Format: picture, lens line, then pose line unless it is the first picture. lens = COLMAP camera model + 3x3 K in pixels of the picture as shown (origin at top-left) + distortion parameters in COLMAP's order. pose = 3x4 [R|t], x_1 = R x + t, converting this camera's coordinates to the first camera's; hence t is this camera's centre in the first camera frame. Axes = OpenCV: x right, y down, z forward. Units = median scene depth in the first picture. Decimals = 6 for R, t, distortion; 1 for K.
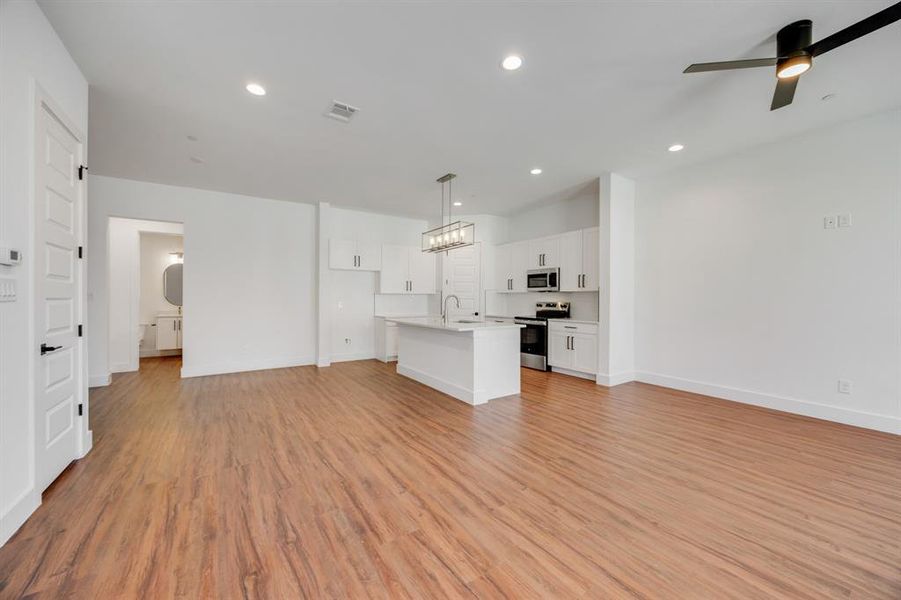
lens RADIAL K [[347.2, 0, 450.5], [0, 347.2, 300.0], [0, 0, 1]] dist [0.001420, -0.000371]
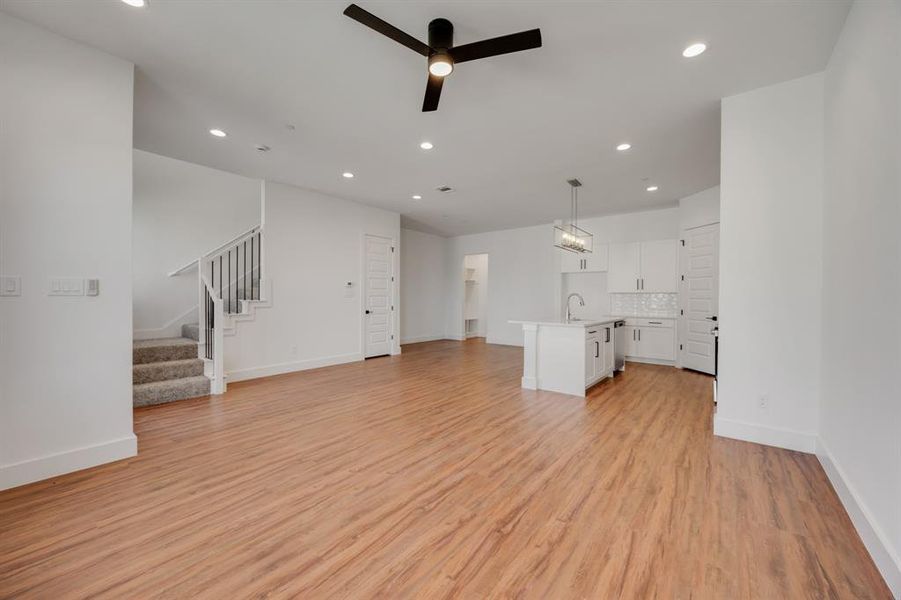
lens RADIAL K [[347.2, 0, 450.0], [0, 347.2, 296.7], [0, 0, 1]] dist [0.001420, -0.000371]
pose [[0.301380, -0.000385, -0.953504, 1.364859], [-0.009017, 0.999954, -0.003254, 0.002975], [0.953462, 0.009579, 0.301363, 0.501647]]
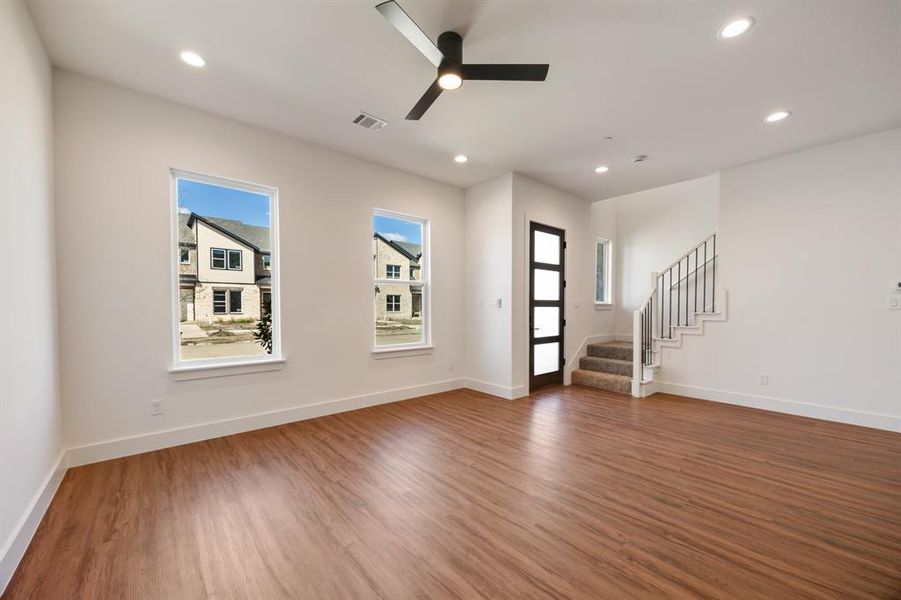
lens RADIAL K [[347.2, 0, 454.0], [0, 347.2, 315.4], [0, 0, 1]] dist [0.001420, -0.000371]
pose [[-0.992204, 0.001026, -0.124623, 0.767545], [-0.002435, 0.999616, 0.027620, -0.001544], [0.124604, 0.027708, -0.991820, 1.414461]]
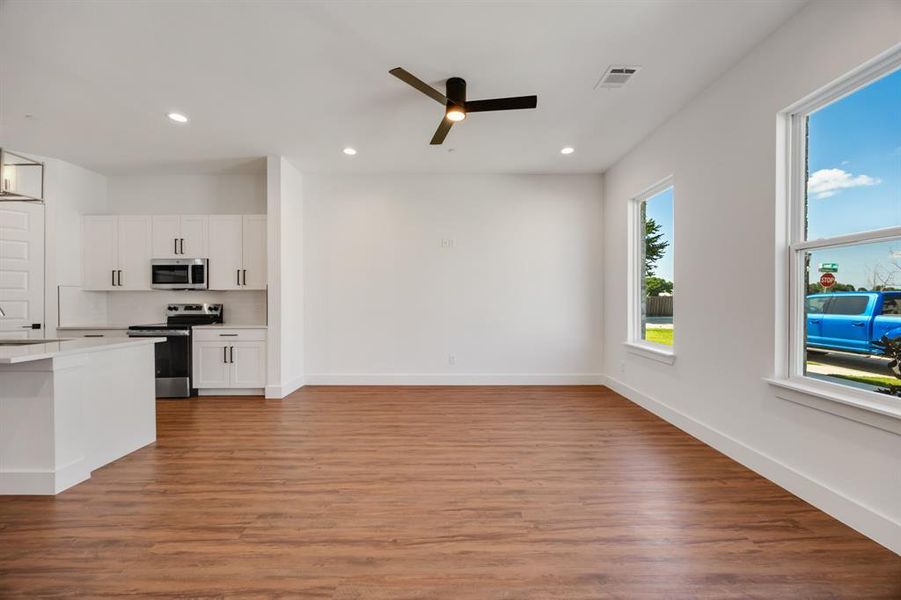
lens RADIAL K [[347.2, 0, 456.5], [0, 347.2, 301.1], [0, 0, 1]] dist [0.001420, -0.000371]
pose [[0.550581, -0.008997, 0.834733, -0.047689], [0.009250, 0.999946, 0.004677, 0.003999], [-0.834731, 0.005146, 0.550635, 0.209517]]
